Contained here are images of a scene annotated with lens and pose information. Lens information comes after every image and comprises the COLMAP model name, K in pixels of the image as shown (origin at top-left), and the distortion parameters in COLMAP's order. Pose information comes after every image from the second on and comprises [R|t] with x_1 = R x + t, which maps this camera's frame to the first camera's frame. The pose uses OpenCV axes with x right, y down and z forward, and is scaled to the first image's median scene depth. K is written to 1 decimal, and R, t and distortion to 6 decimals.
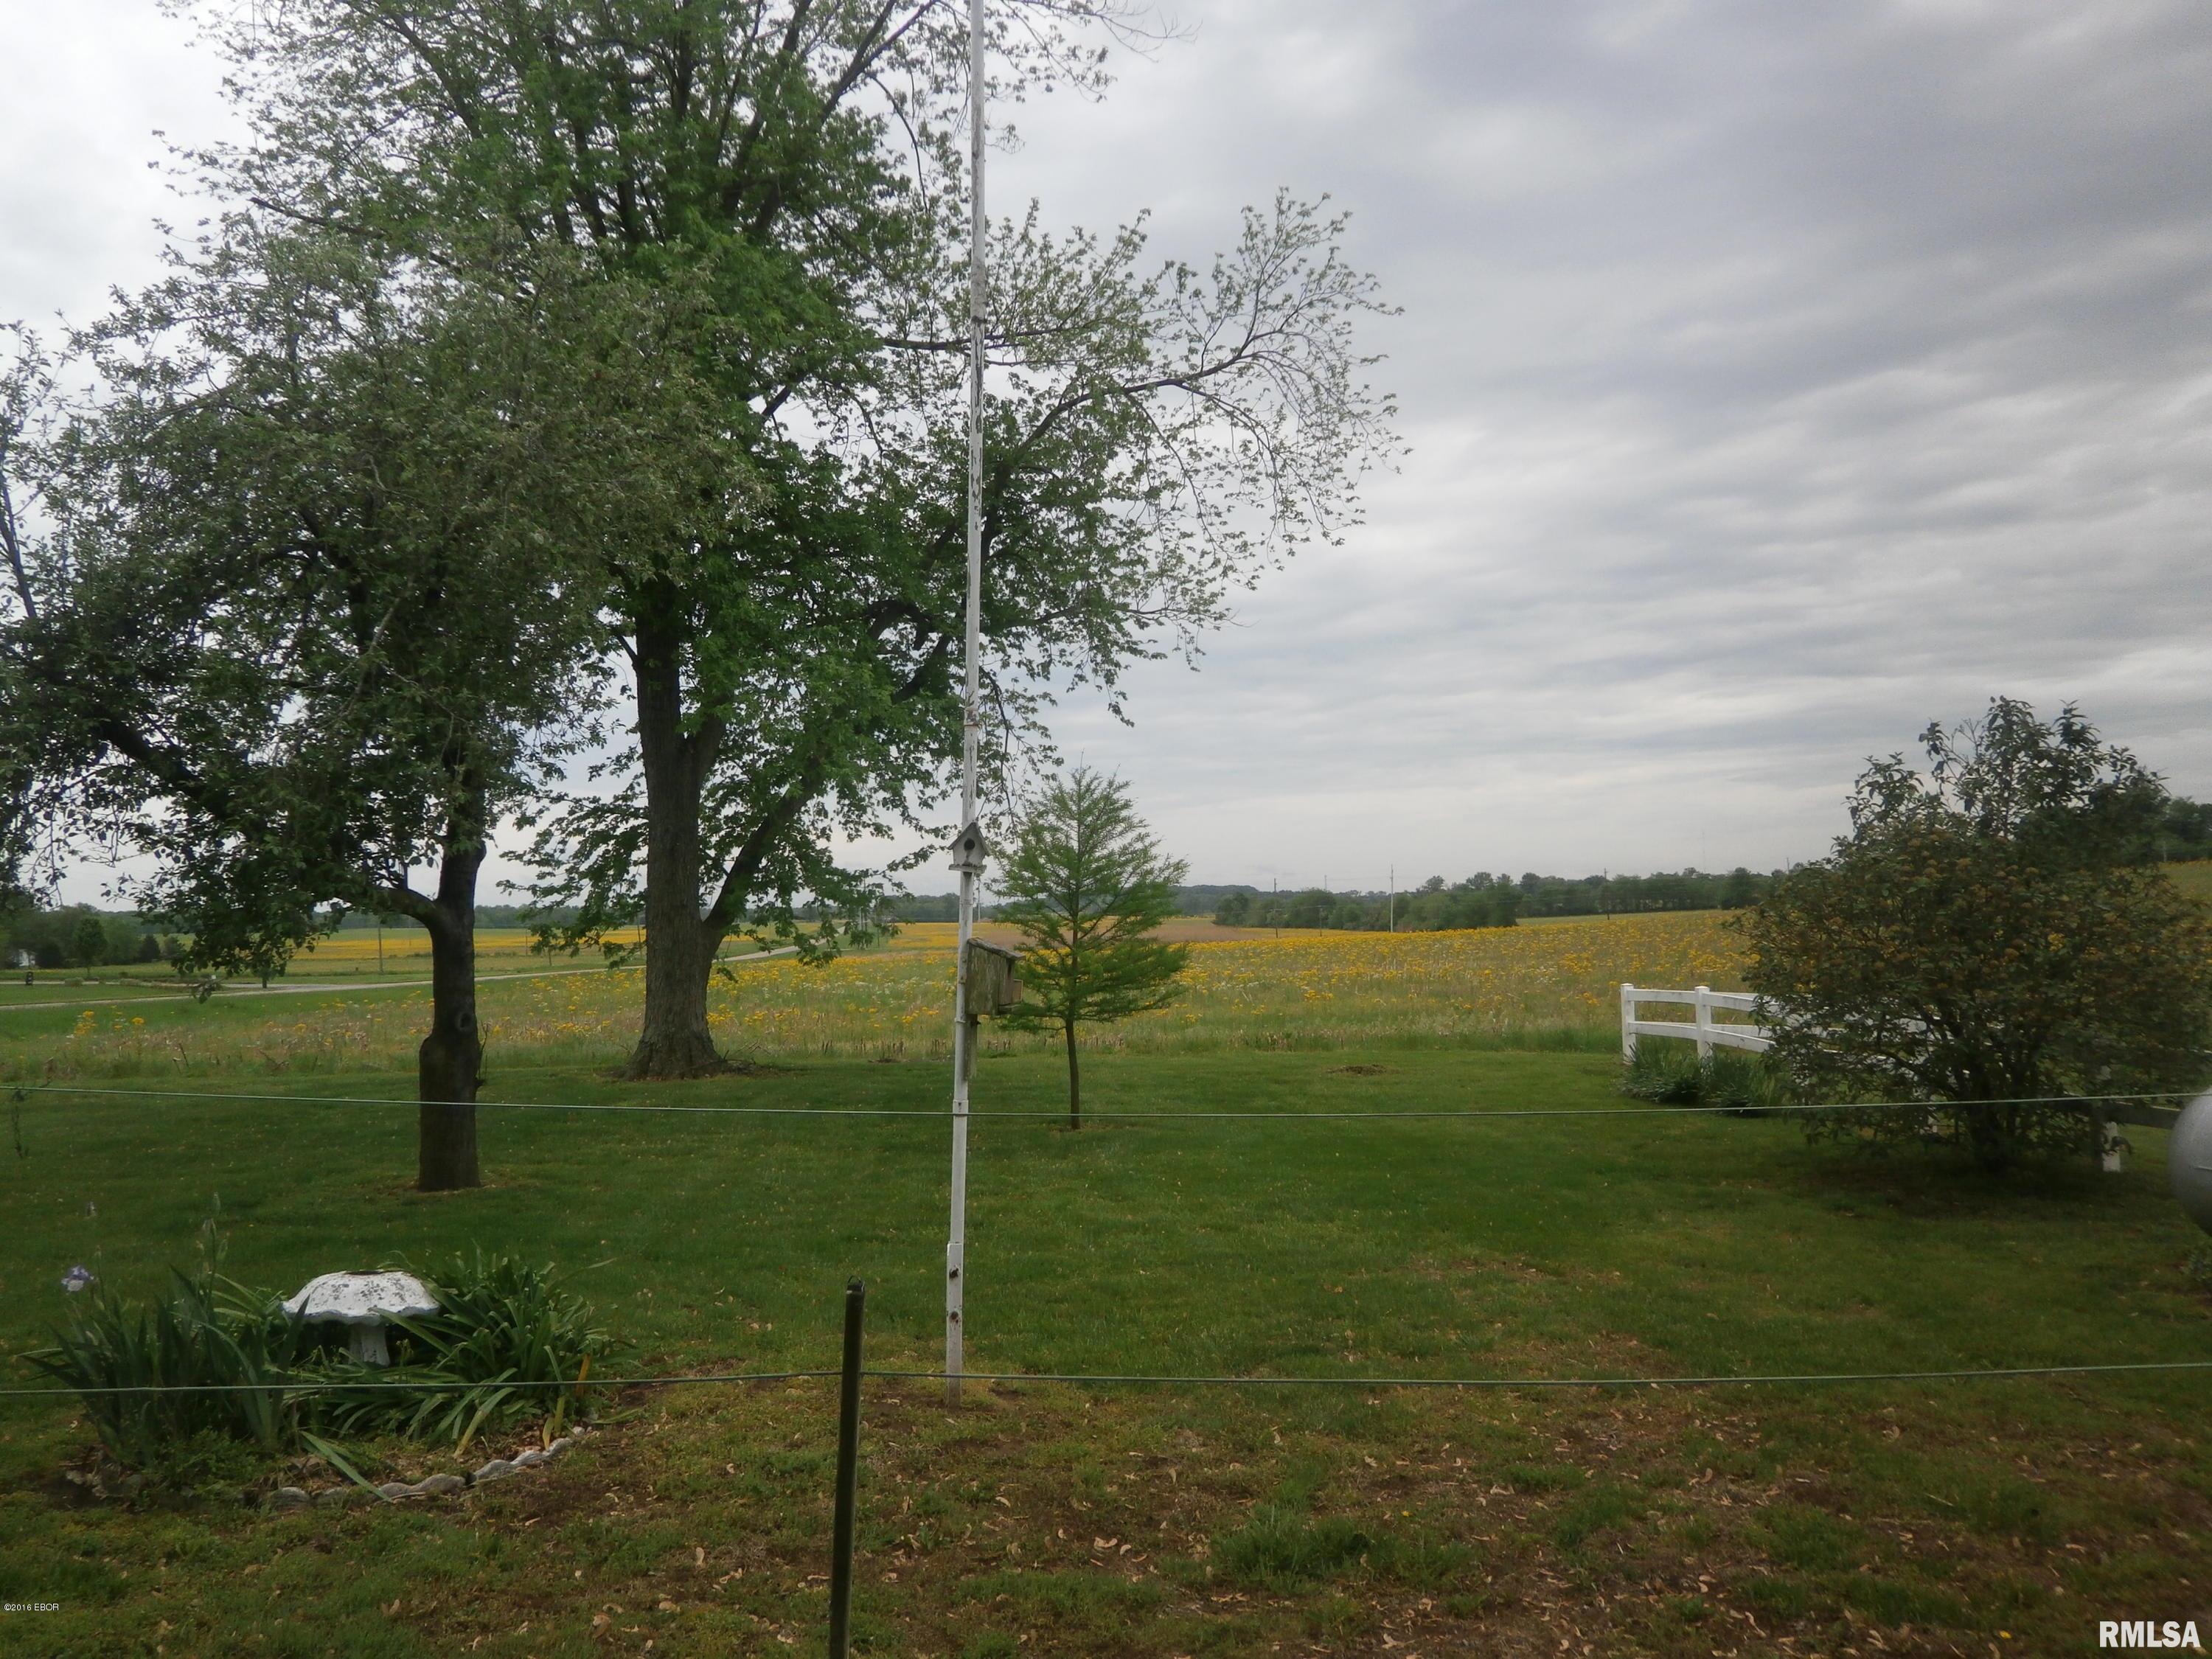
lens RADIAL K [[1775.9, 0, 1106.0], [0, 1775.9, 829.5], [0, 0, 1]] dist [-0.004156, -0.001503]
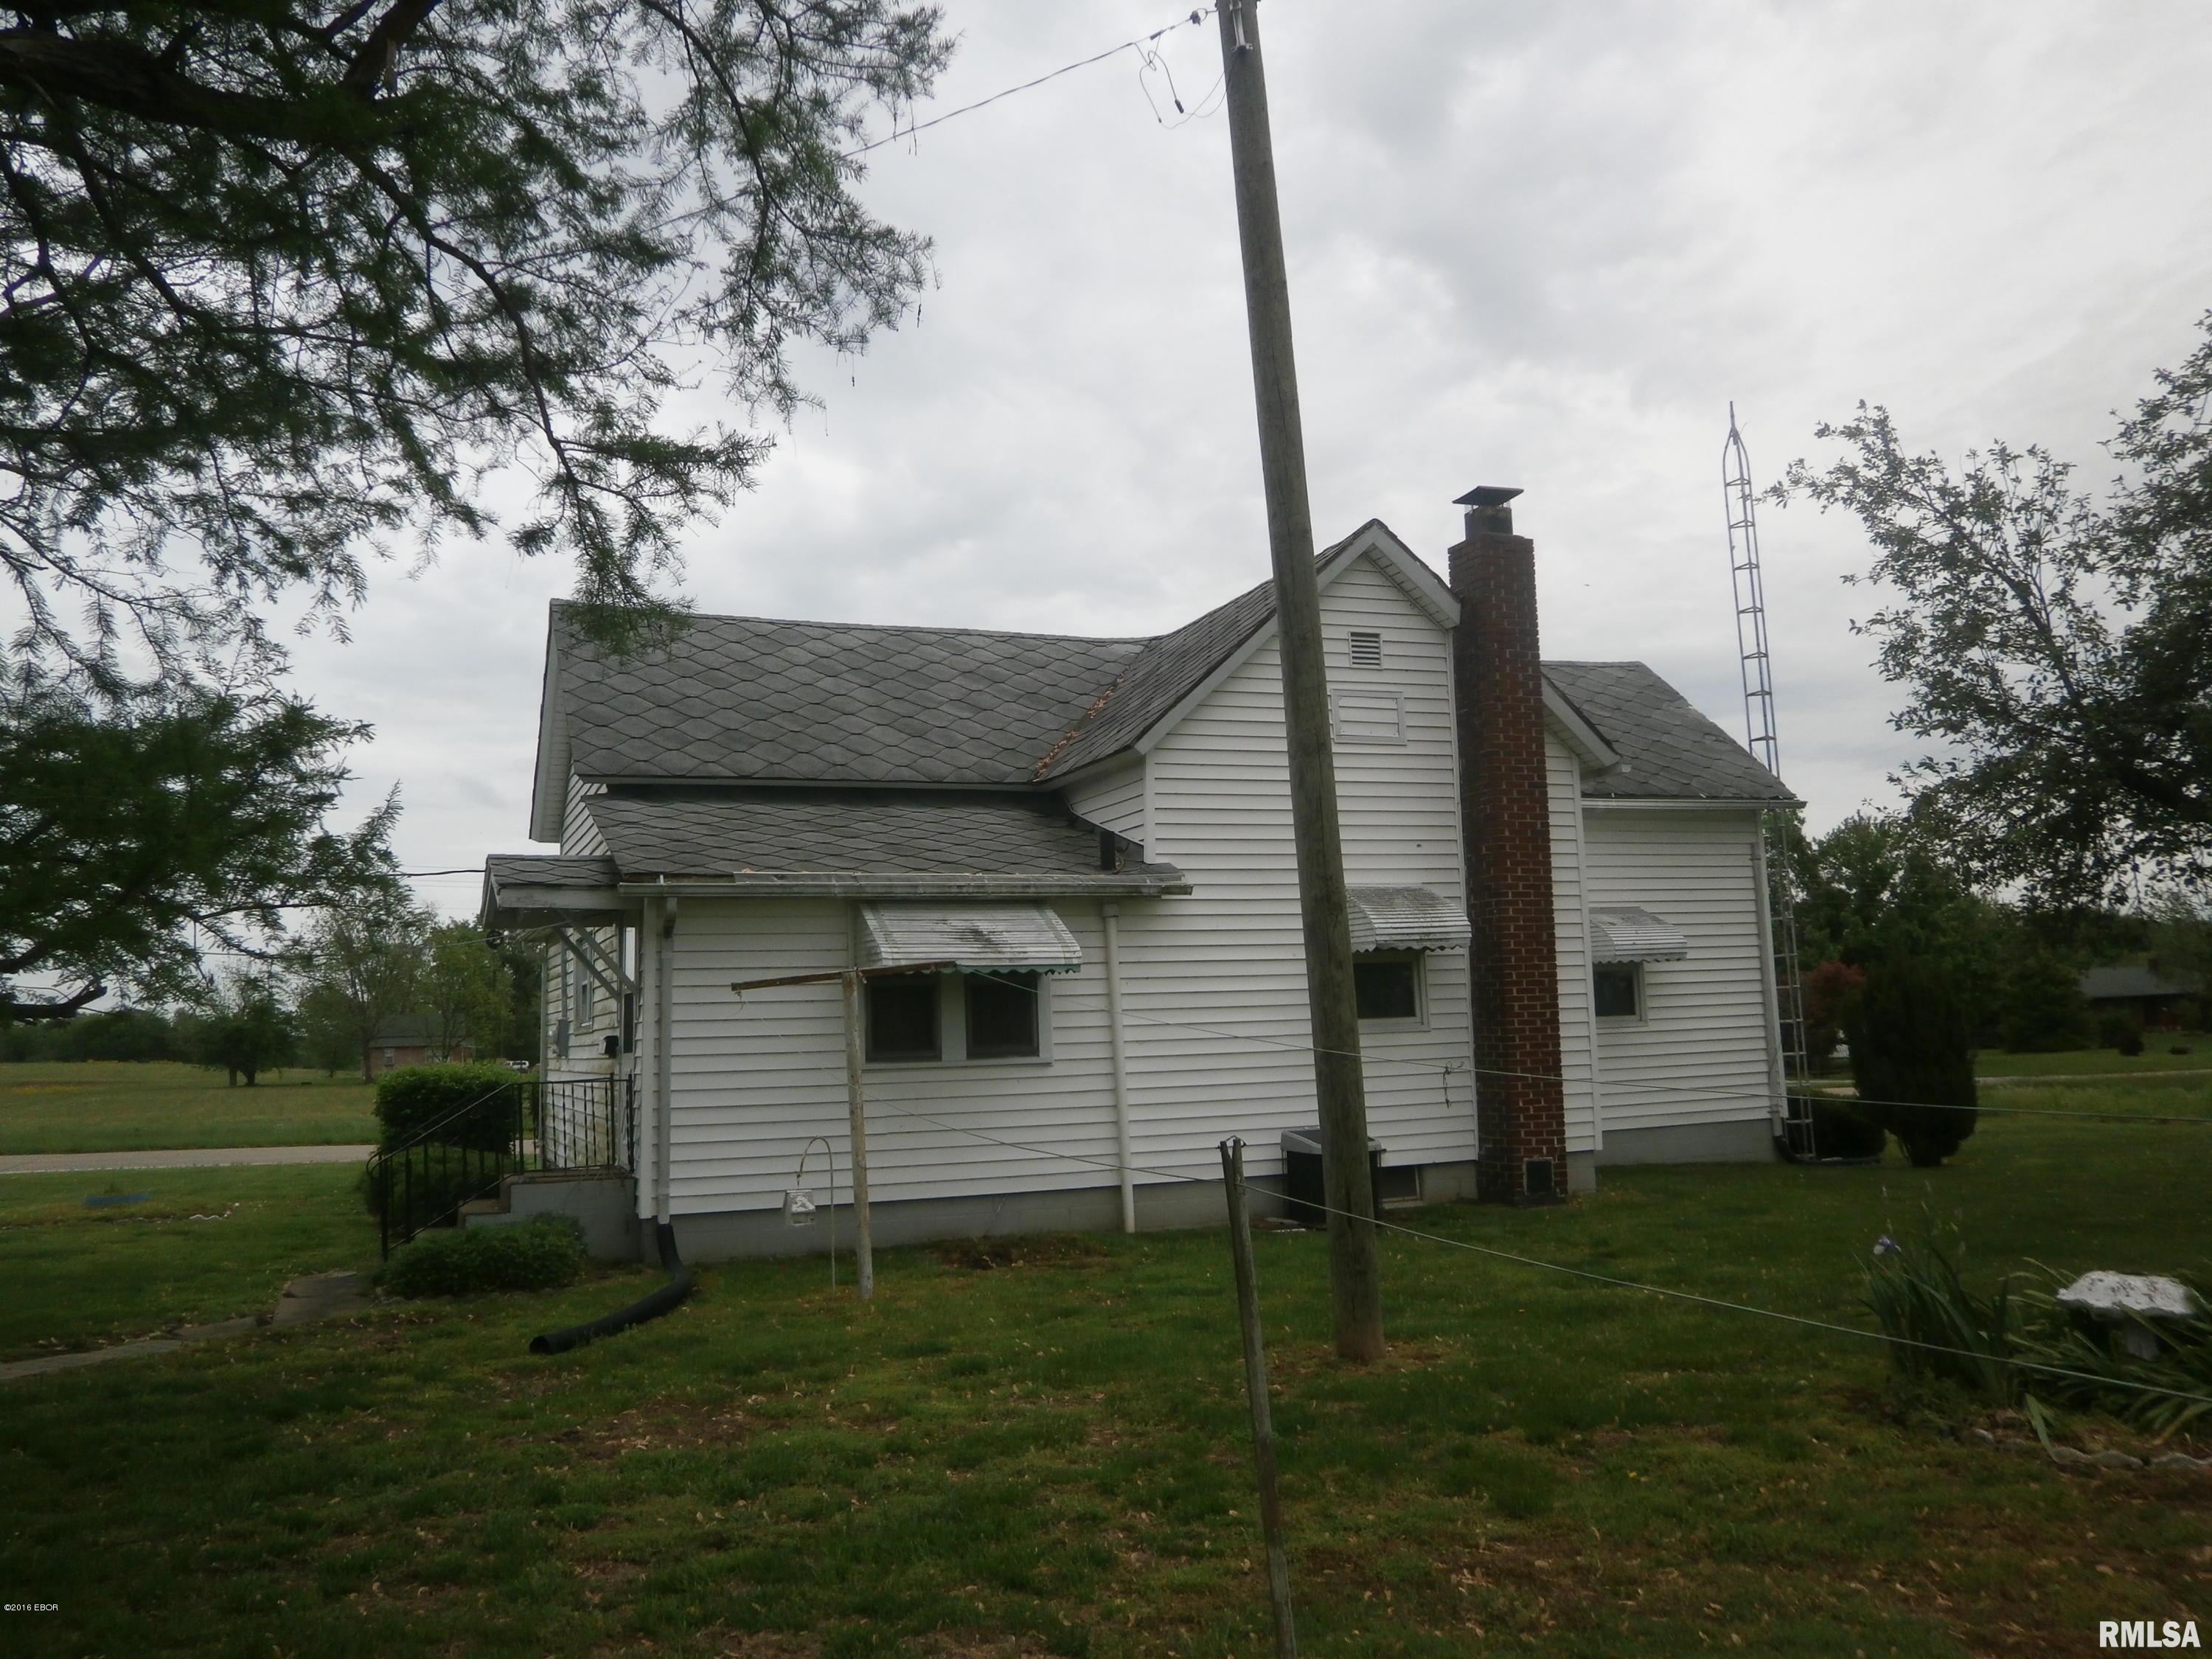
lens RADIAL K [[1775.9, 0, 1106.0], [0, 1775.9, 829.5], [0, 0, 1]] dist [-0.004156, -0.001503]
pose [[0.320081, -0.125938, -0.938982, 0.442593], [0.101915, 0.989951, -0.098033, 0.021362], [0.941893, -0.064318, 0.329699, 0.060244]]
